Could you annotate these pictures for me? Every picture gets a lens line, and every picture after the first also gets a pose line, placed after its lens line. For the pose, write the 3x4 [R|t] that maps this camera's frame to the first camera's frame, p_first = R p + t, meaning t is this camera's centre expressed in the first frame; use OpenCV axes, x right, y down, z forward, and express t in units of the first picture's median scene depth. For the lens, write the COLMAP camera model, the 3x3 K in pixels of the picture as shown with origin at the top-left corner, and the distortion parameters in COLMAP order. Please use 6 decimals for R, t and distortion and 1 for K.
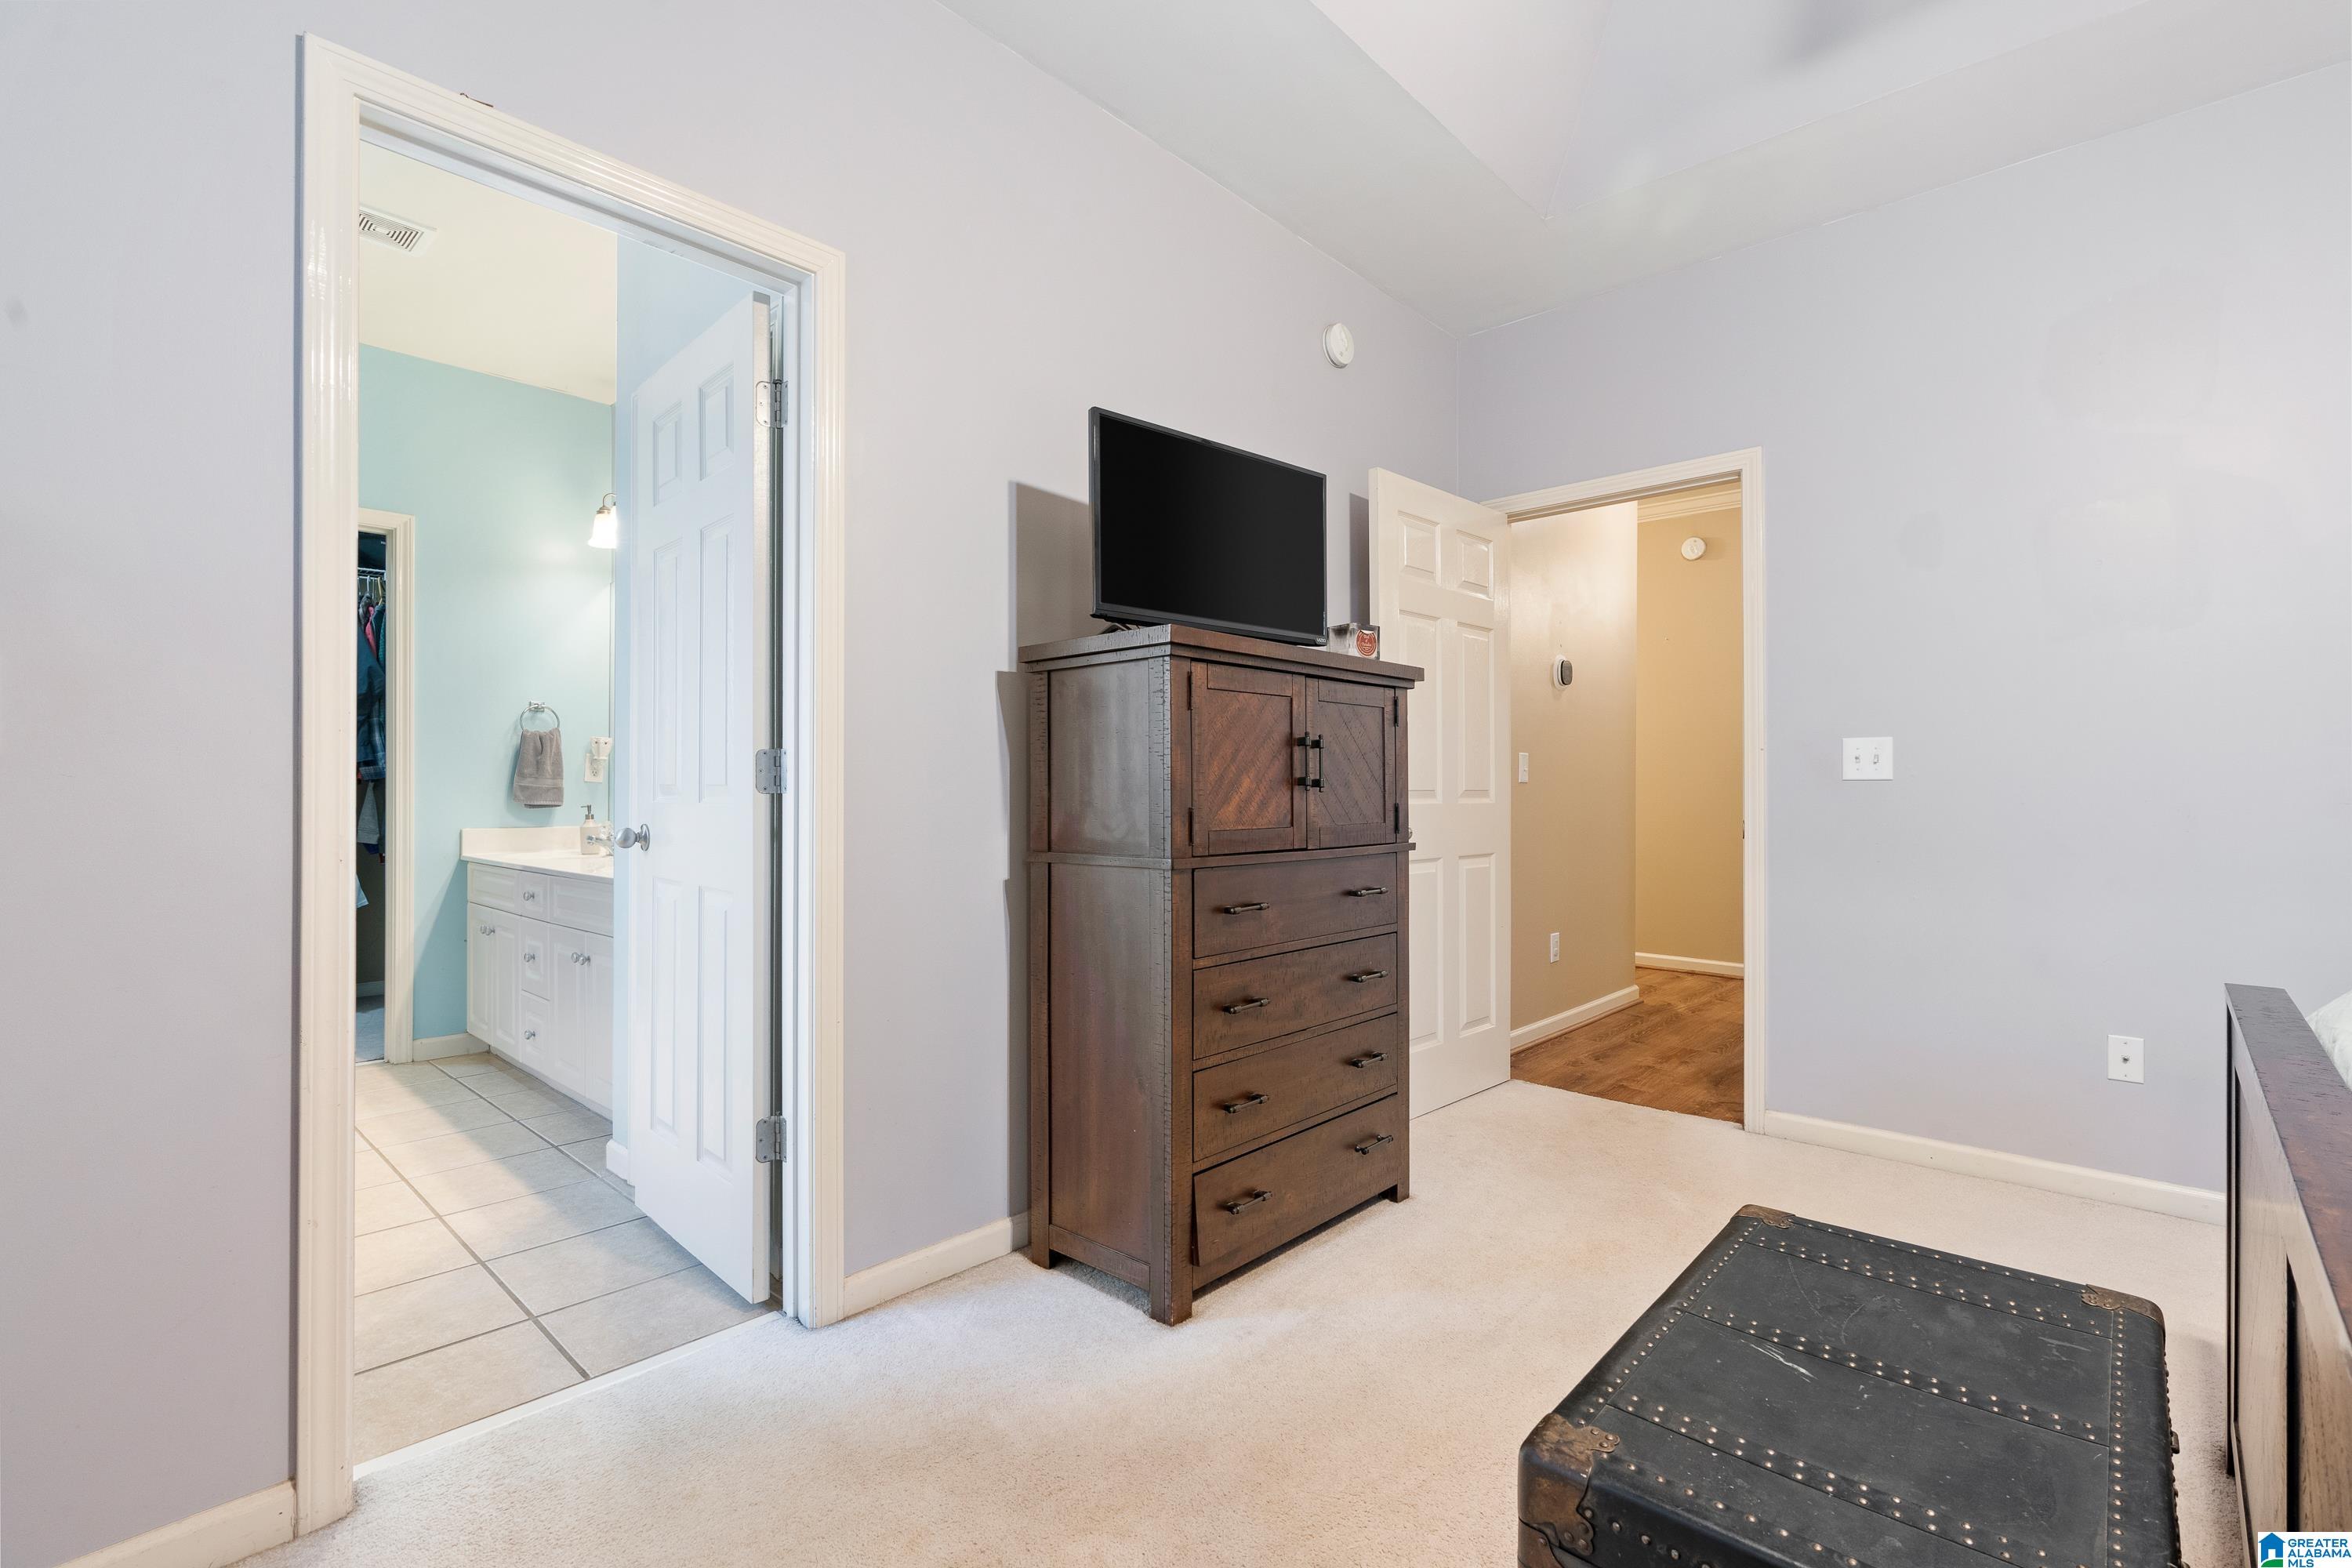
lens RADIAL K [[1064.2, 0, 1168.7], [0, 1064.2, 777.5], [0, 0, 1]] dist [0.000497, 0.000228]
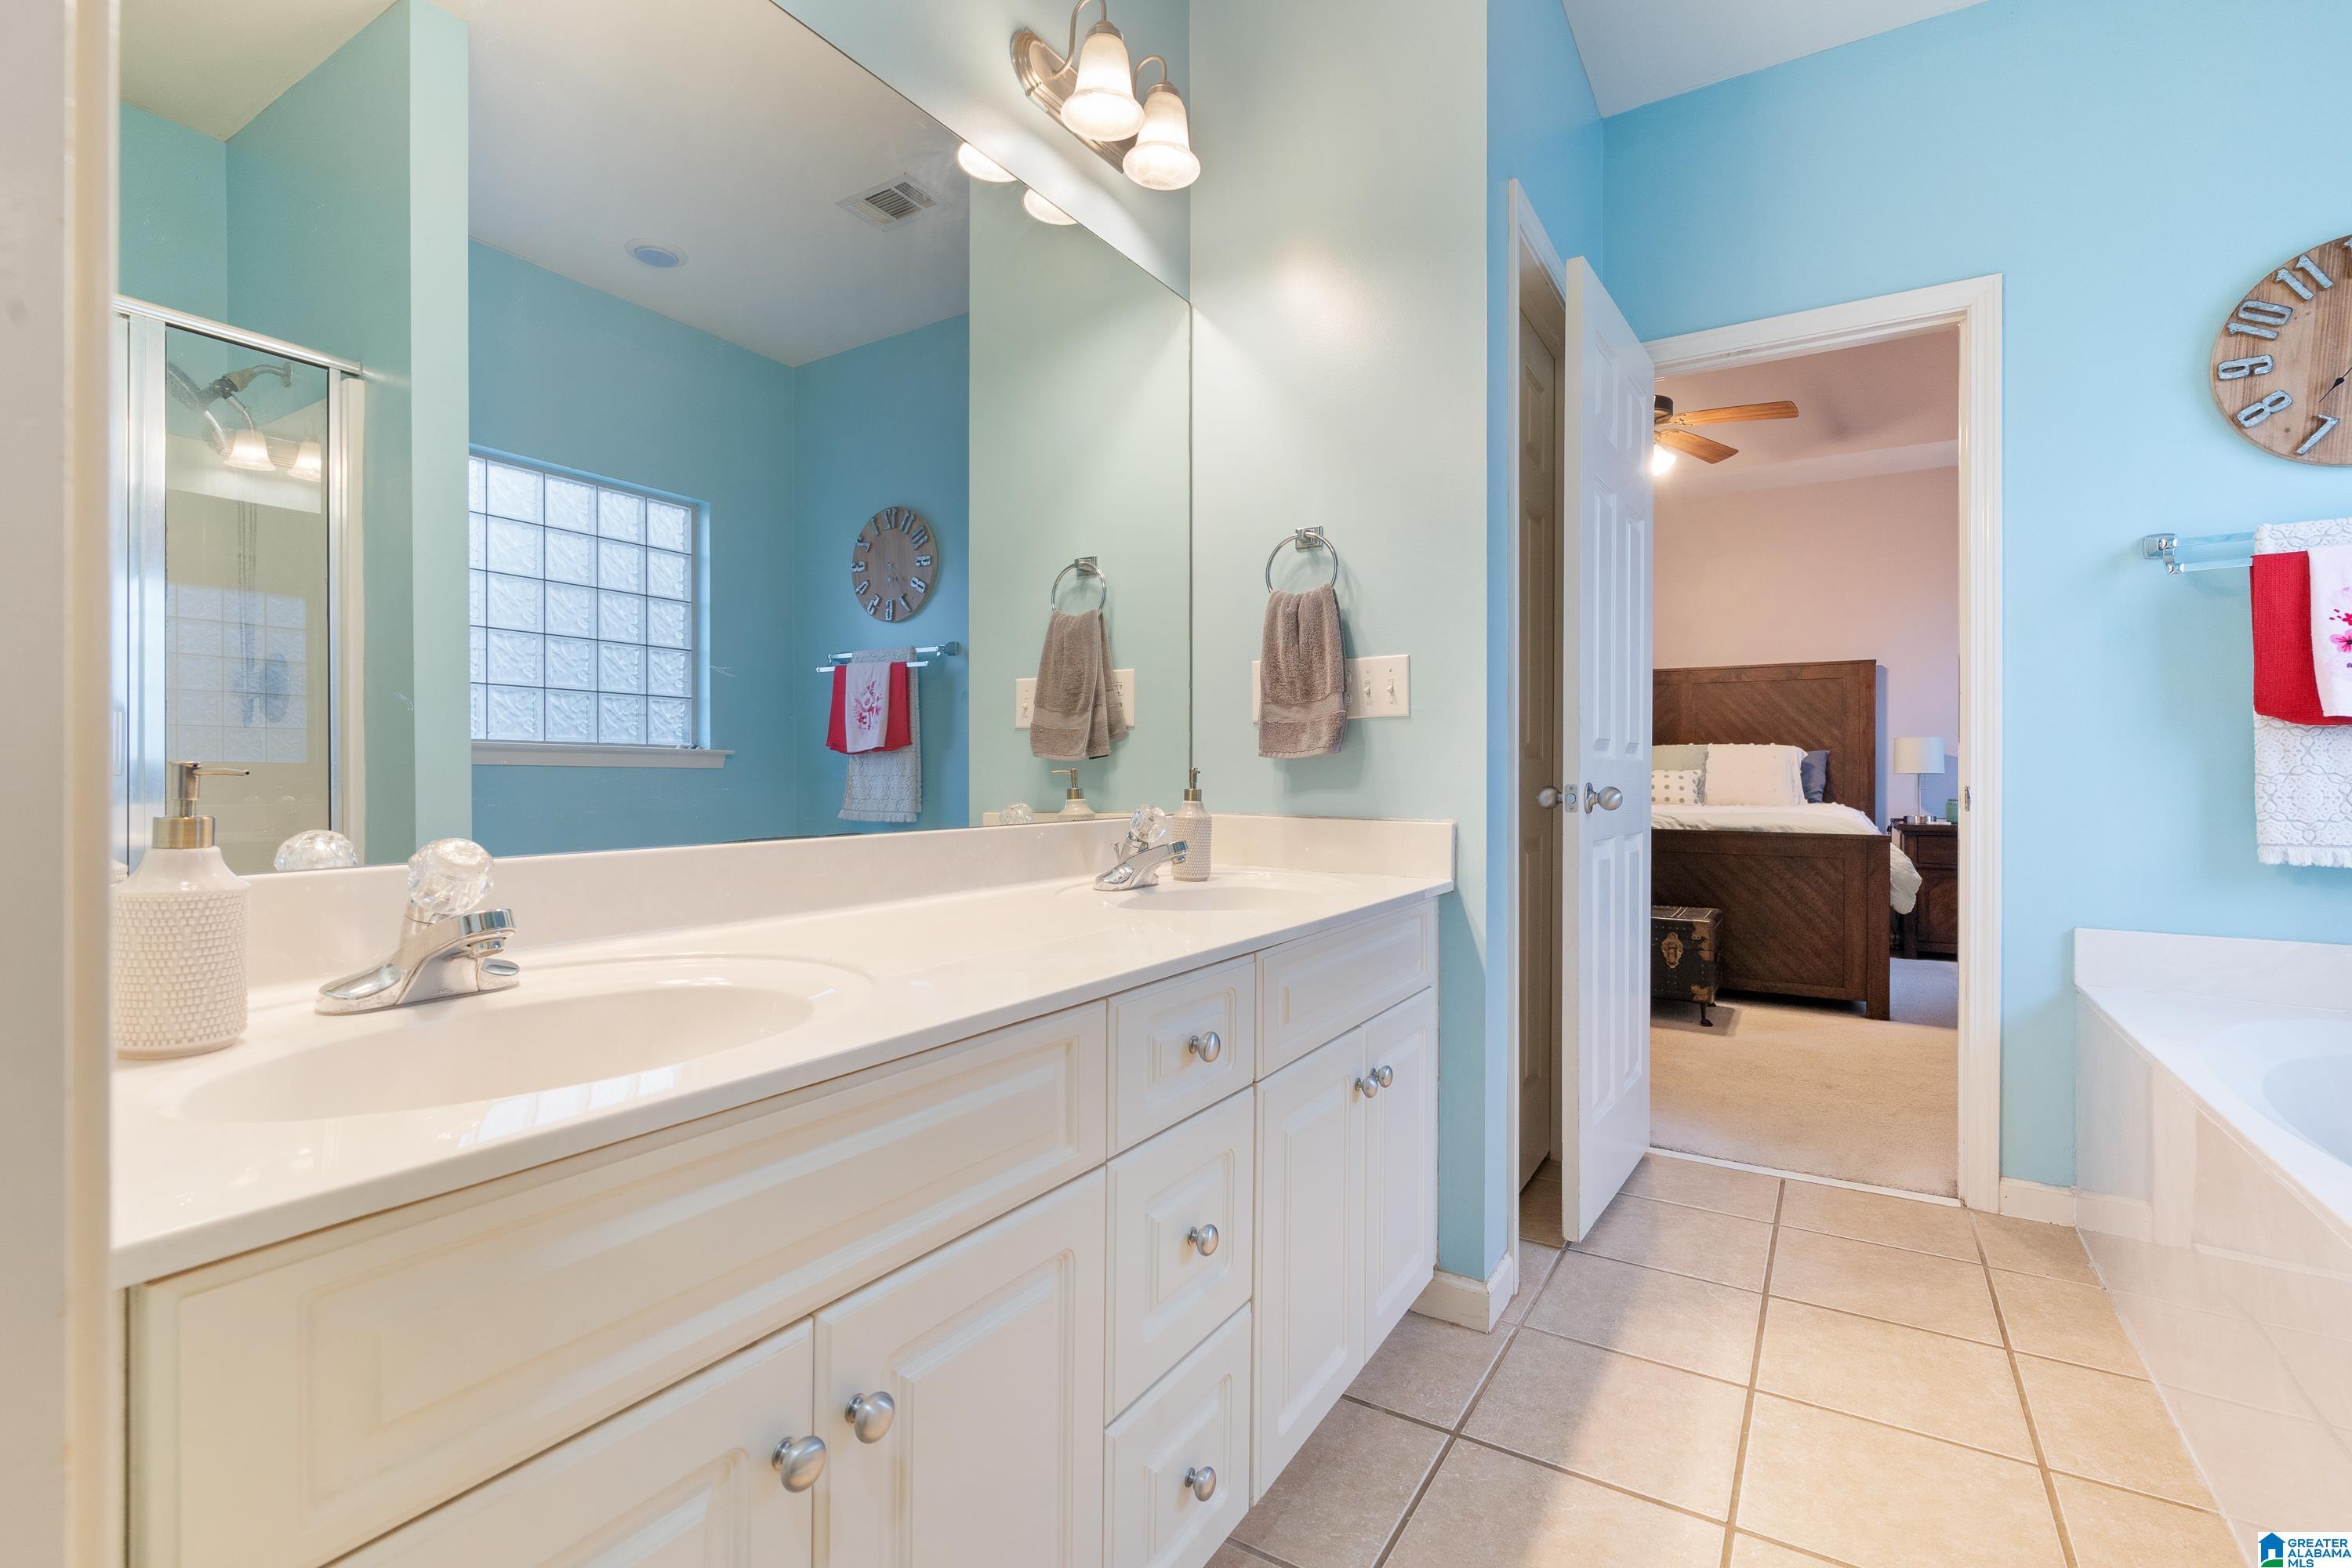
lens RADIAL K [[1064.2, 0, 1168.7], [0, 1064.2, 777.5], [0, 0, 1]] dist [0.000497, 0.000228]
pose [[-0.191508, -0.010568, 0.981434, -1.289498], [-0.015015, 0.999857, 0.007837, 0.031201], [-0.981376, -0.013236, -0.191639, 1.518207]]
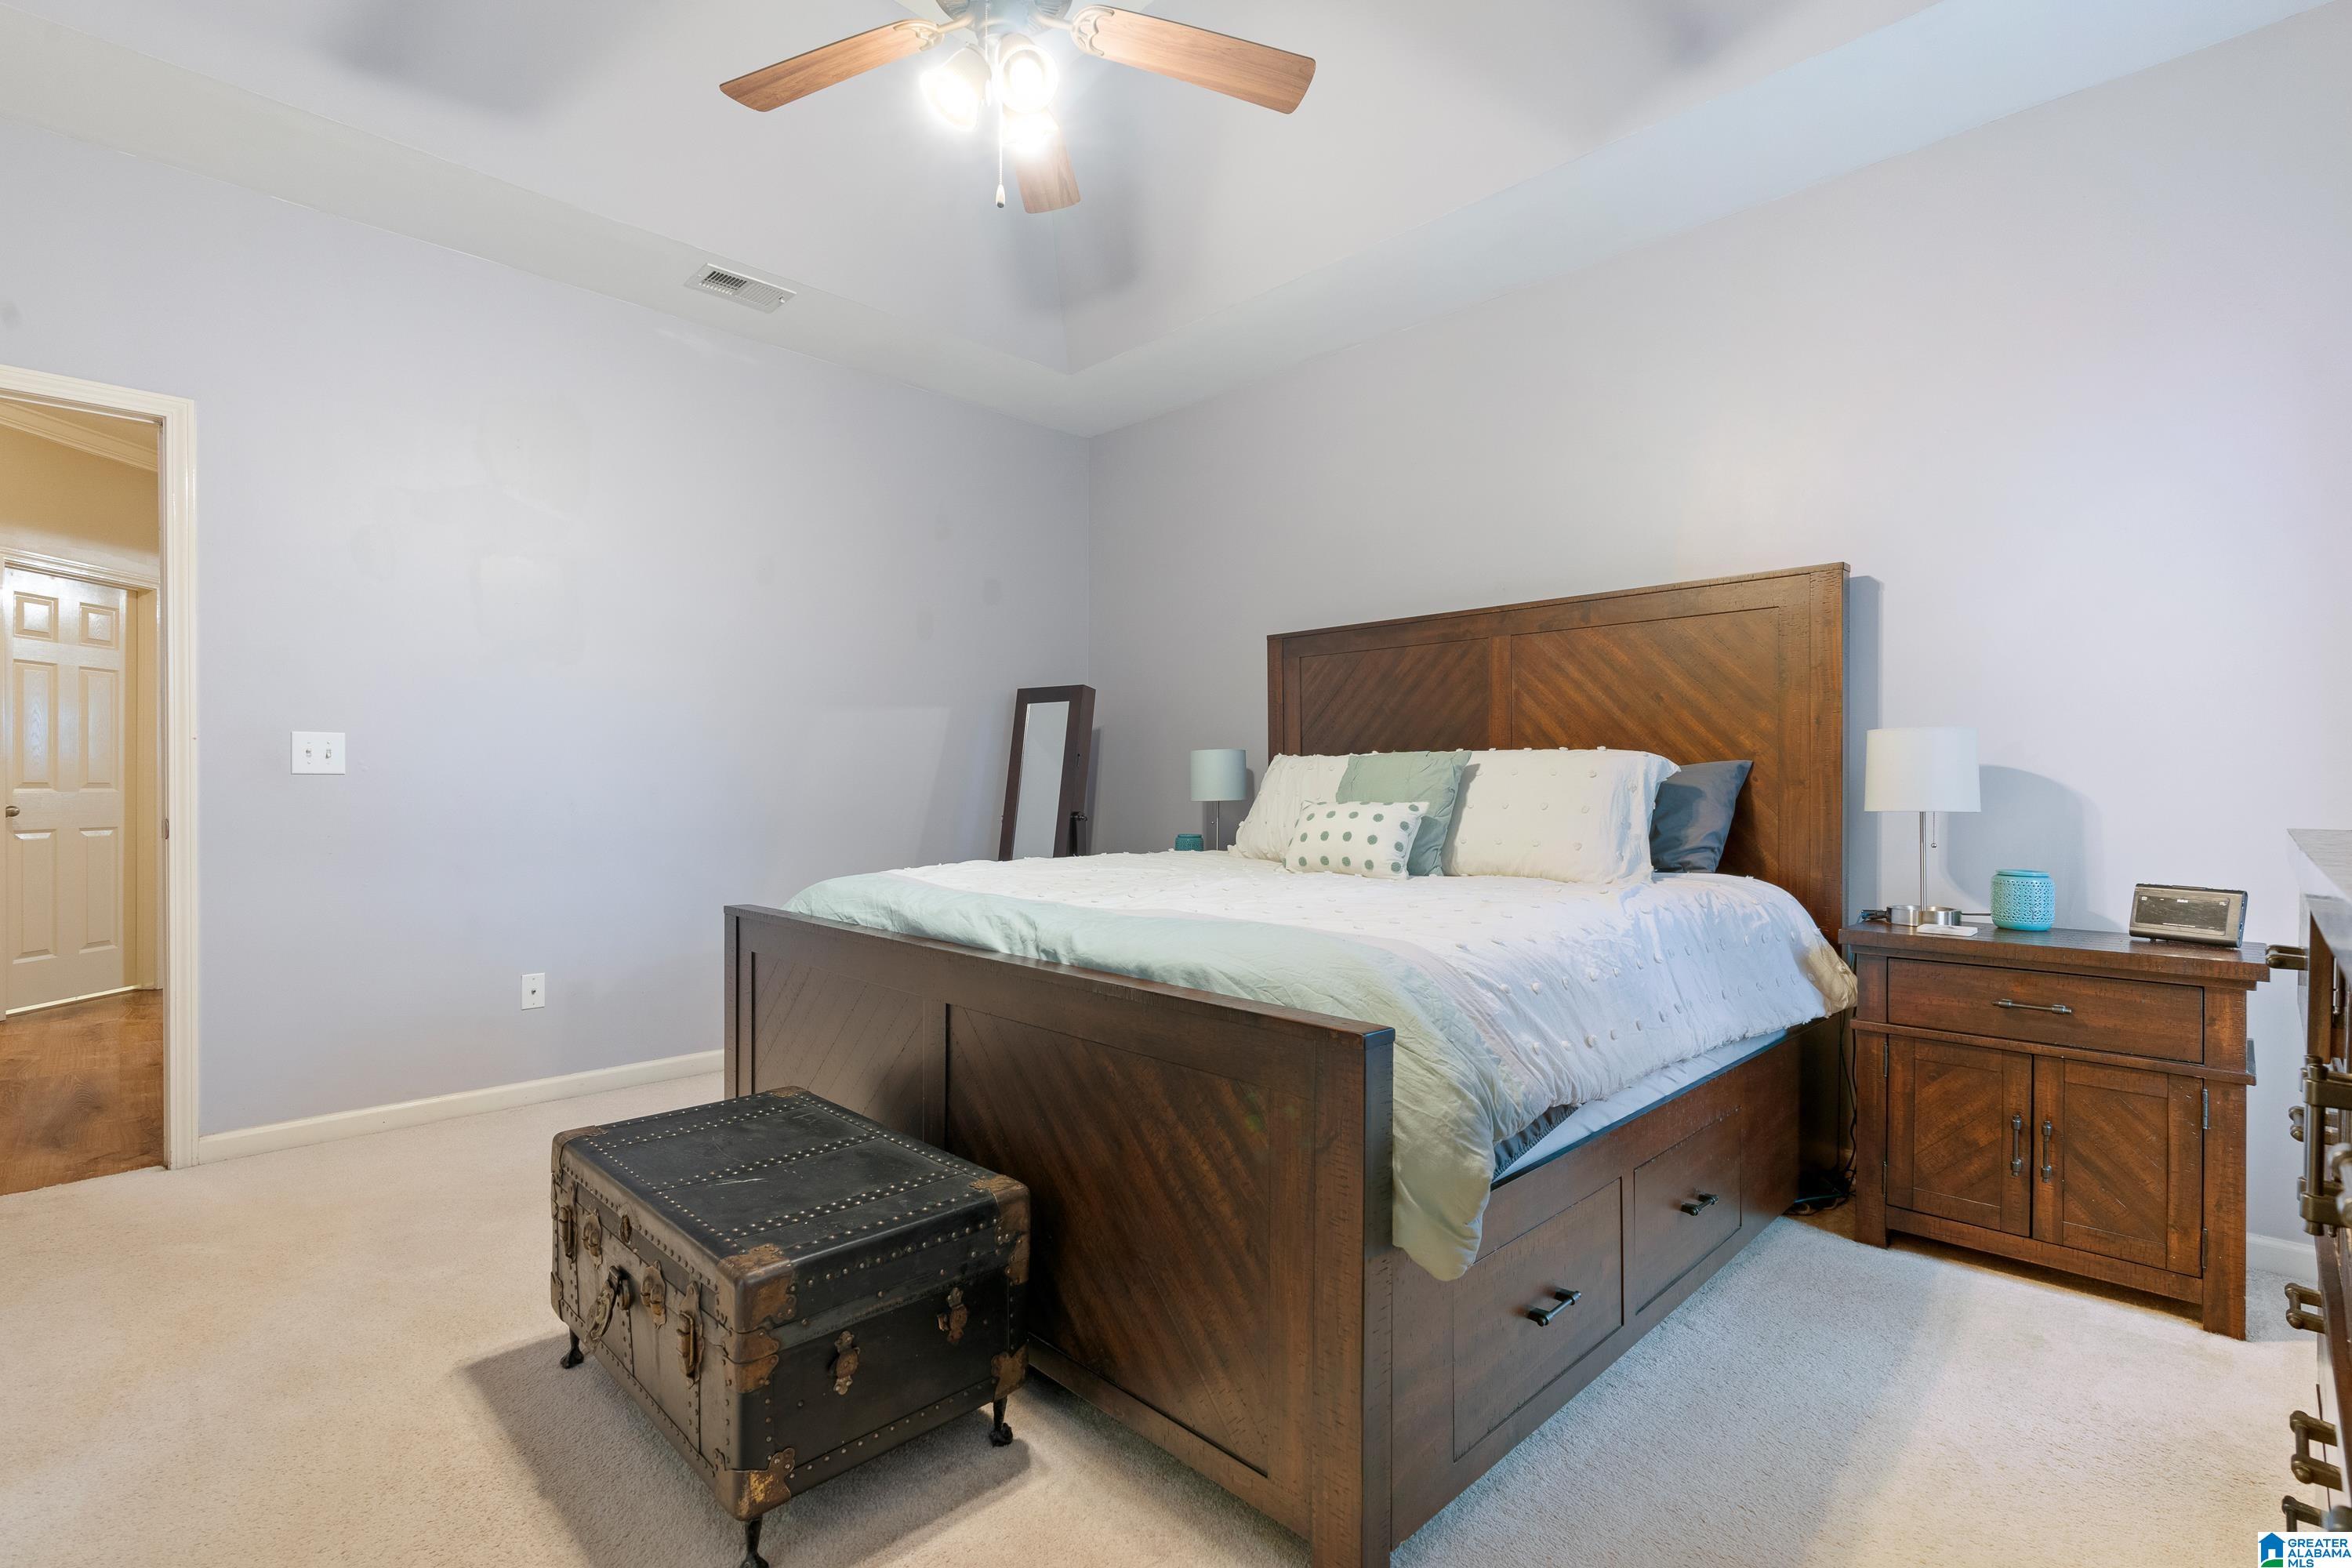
lens RADIAL K [[1088.1, 0, 1193.8], [0, 1088.1, 795.9], [0, 0, 1]] dist [0.000106, -0.000061]
pose [[0.028317, -0.011456, 0.999533, -0.400388], [-0.014221, 0.999829, 0.011862, -0.000970], [-0.999498, -0.014550, 0.028149, 0.160770]]
